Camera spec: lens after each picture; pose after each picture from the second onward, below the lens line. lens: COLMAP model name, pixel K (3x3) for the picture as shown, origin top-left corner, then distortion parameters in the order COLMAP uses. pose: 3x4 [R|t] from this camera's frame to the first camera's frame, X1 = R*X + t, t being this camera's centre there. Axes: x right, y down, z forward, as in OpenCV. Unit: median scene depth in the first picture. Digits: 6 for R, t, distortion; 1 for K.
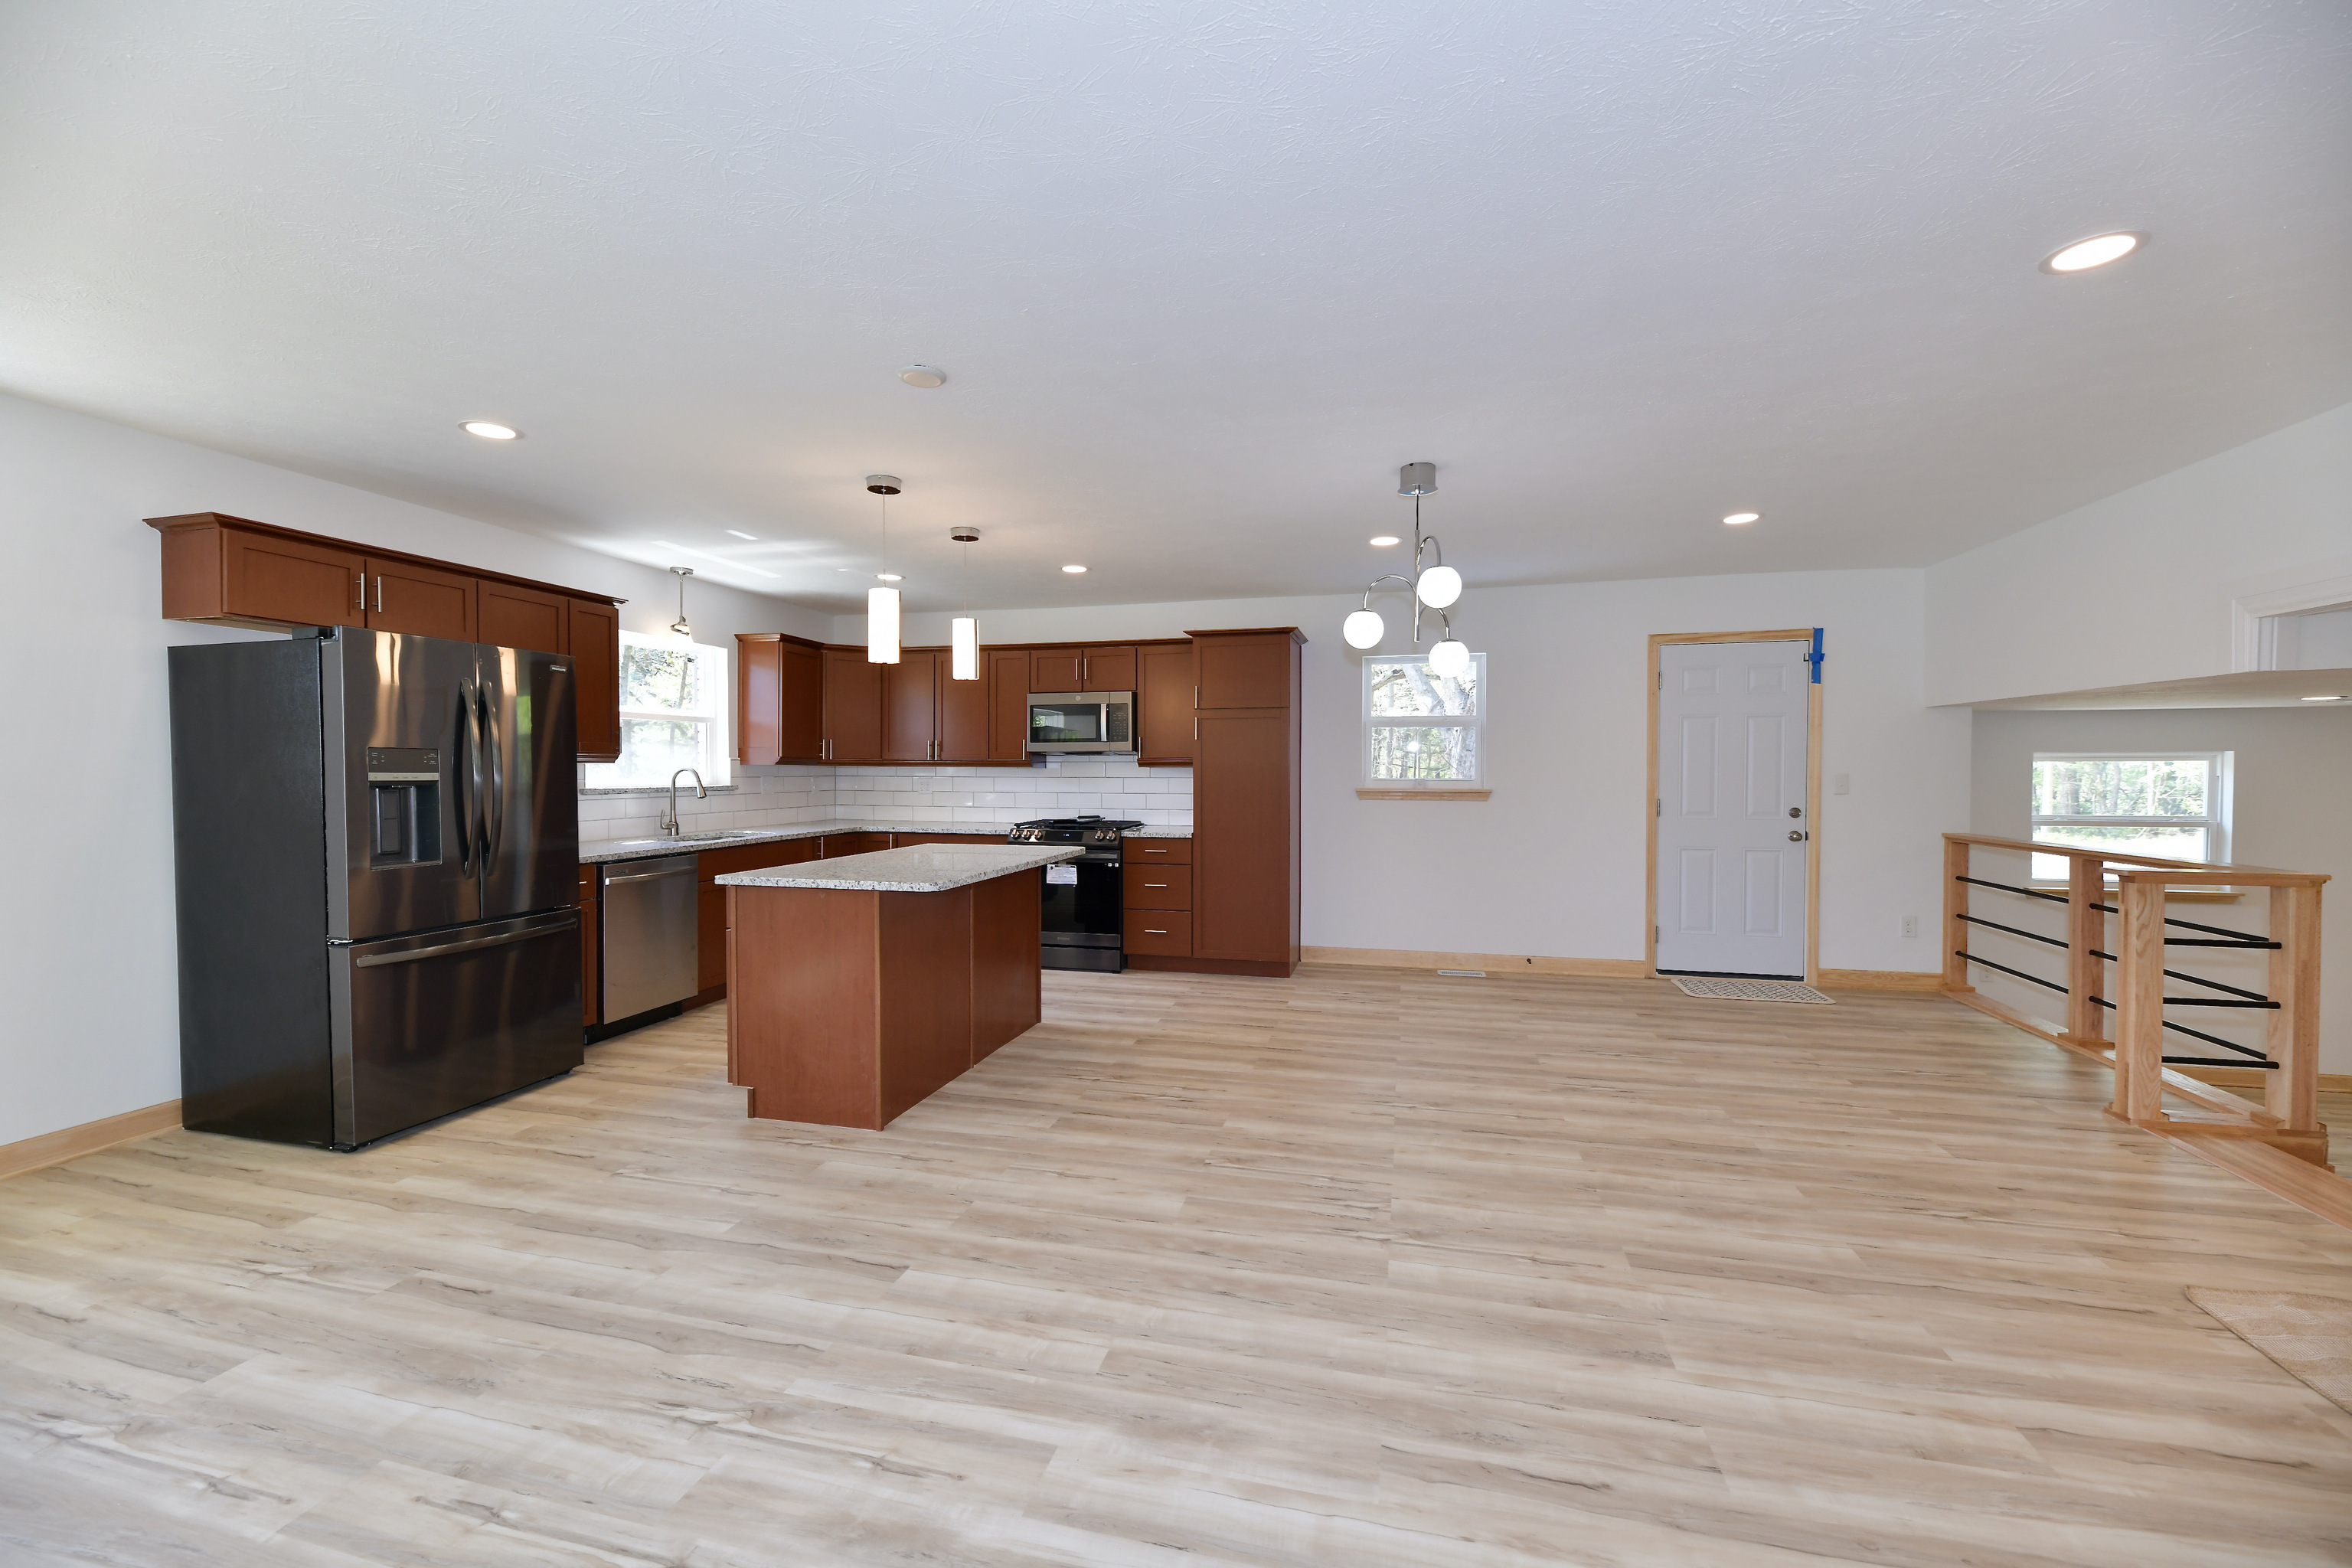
lens RADIAL K [[942.7, 0, 1170.1], [0, 942.7, 785.5], [0, 0, 1]] dist [0.000601, -0.003079]
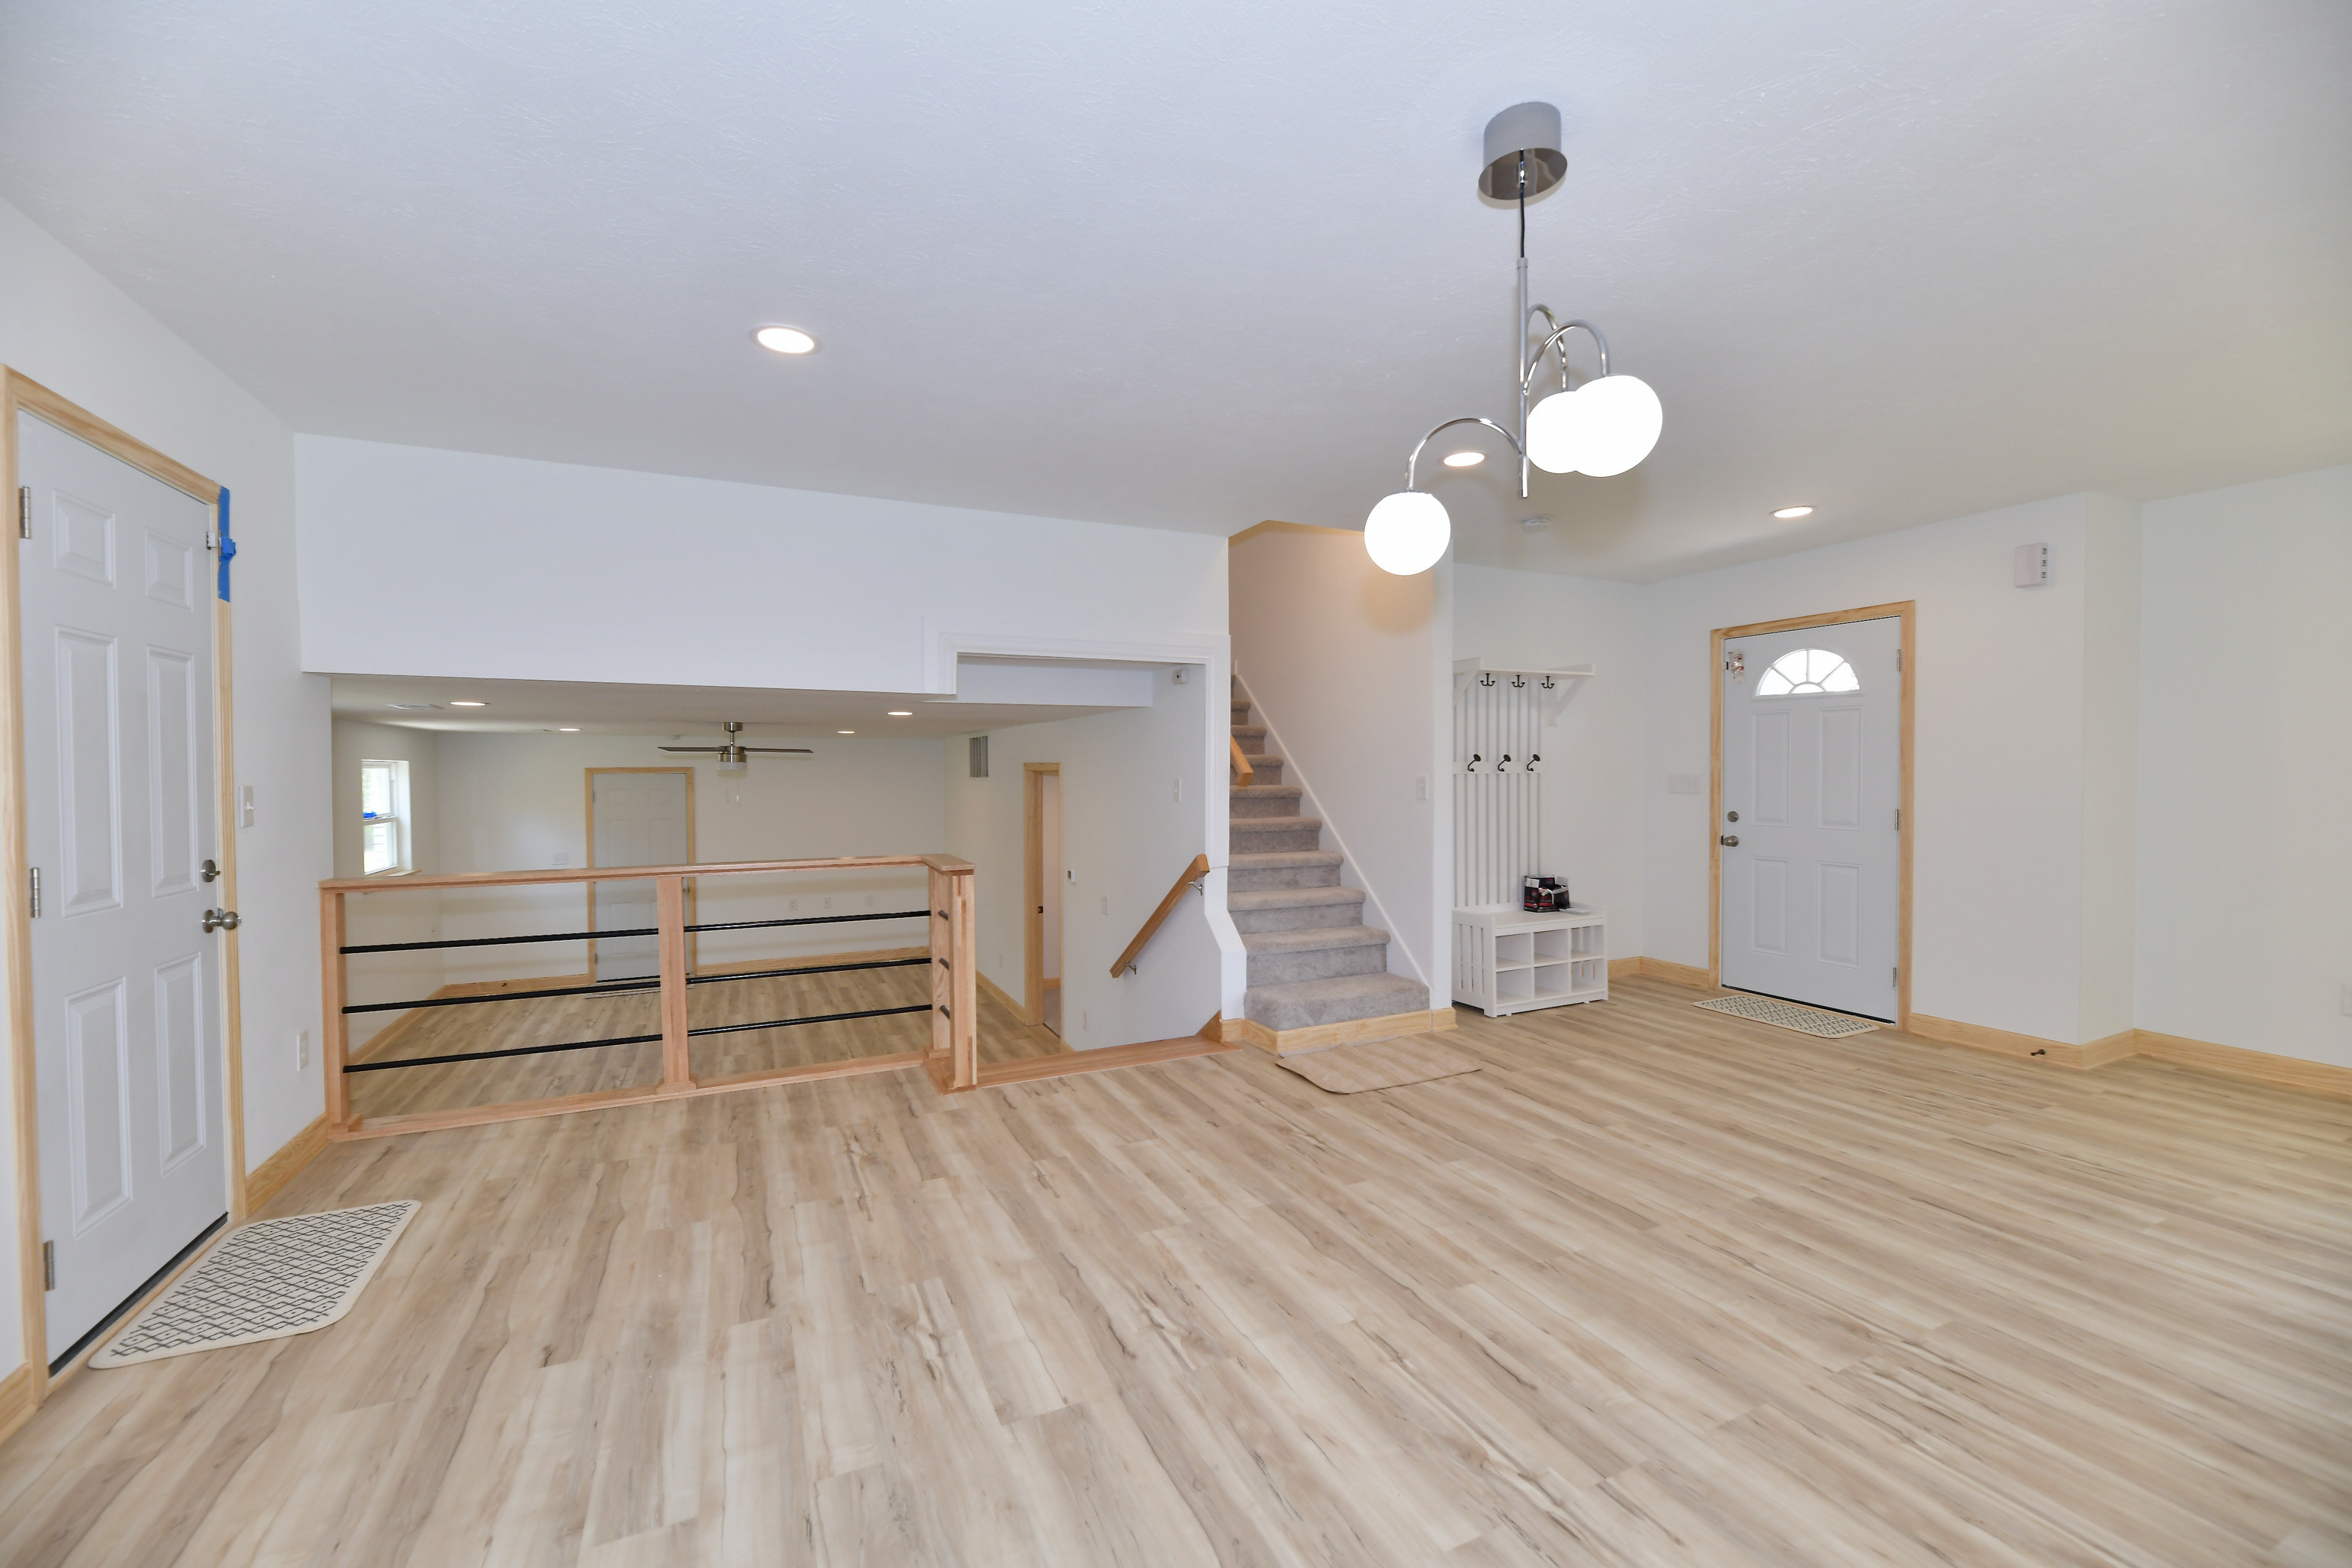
lens RADIAL K [[942.7, 0, 1170.1], [0, 942.7, 785.5], [0, 0, 1]] dist [0.000601, -0.003079]
pose [[-0.630558, -0.007746, 0.776104, 0.003057], [0.019355, 0.999482, 0.025701, -0.027102], [-0.775901, 0.031227, -0.630082, 1.508803]]
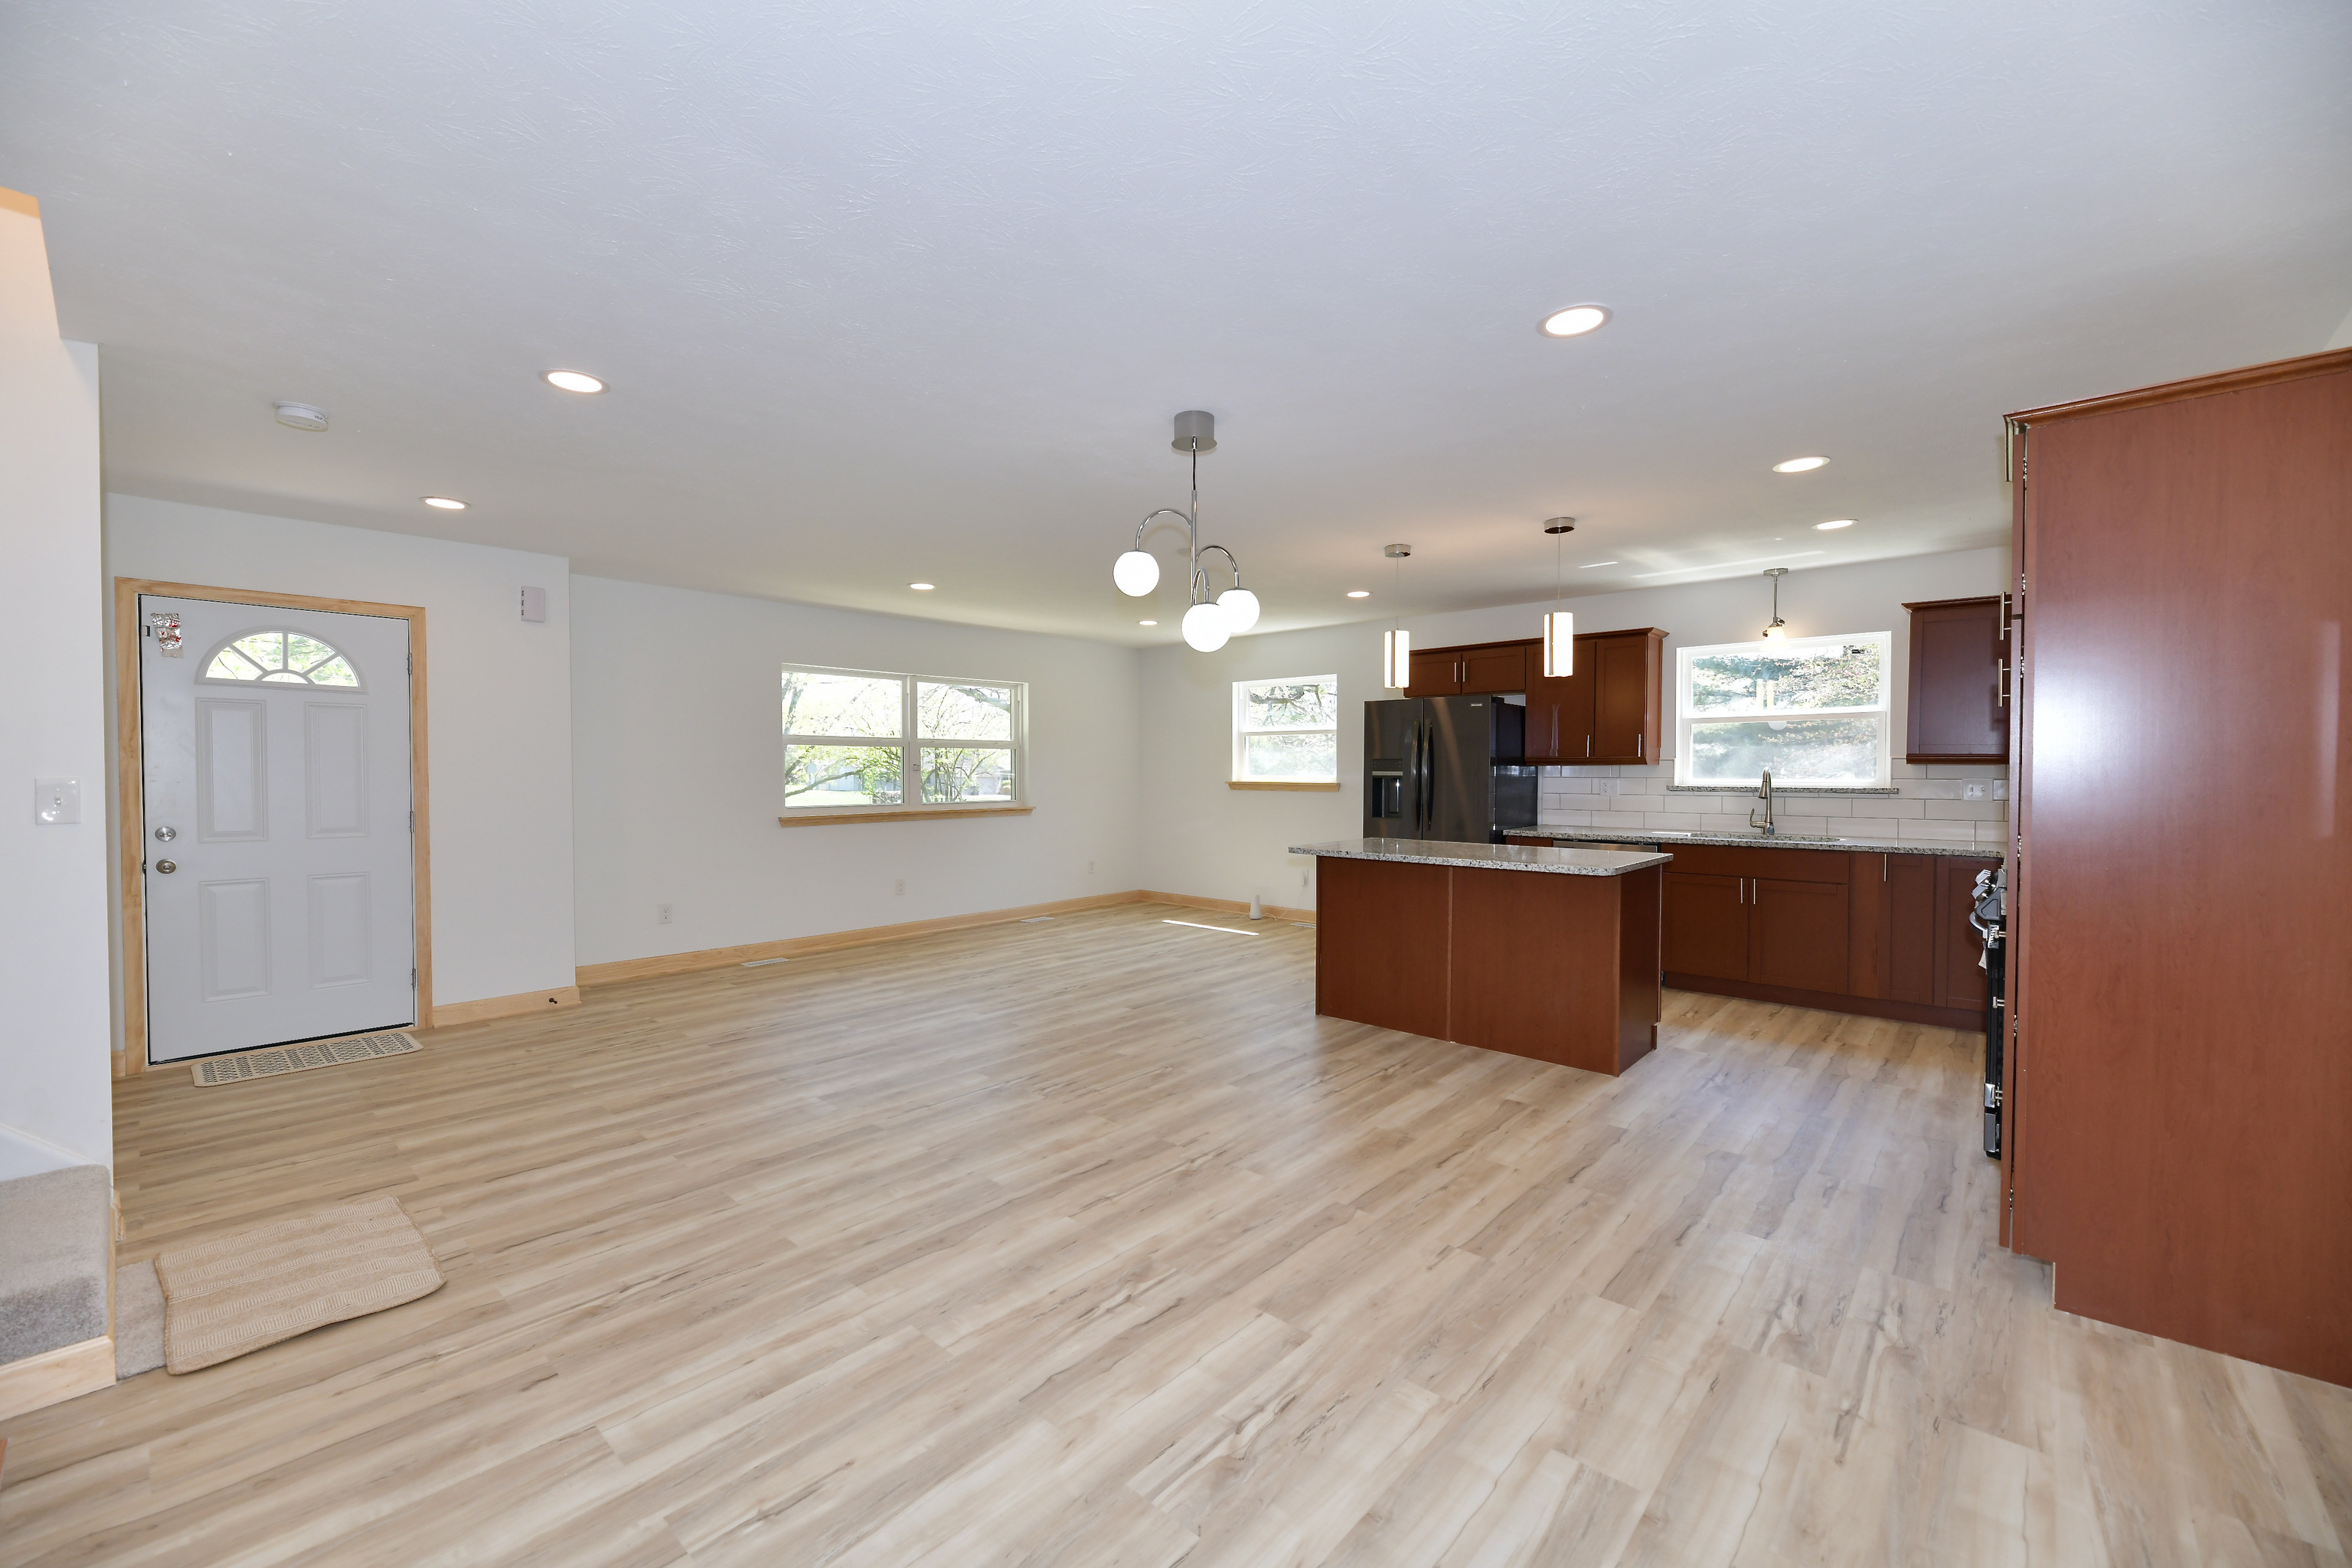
lens RADIAL K [[942.7, 0, 1170.1], [0, 942.7, 785.5], [0, 0, 1]] dist [0.000601, -0.003079]
pose [[-0.469653, 0.014737, -0.882728, 1.081154], [-0.015056, 0.999582, 0.024698, -0.025621], [0.882723, 0.024890, -0.469234, 1.454425]]
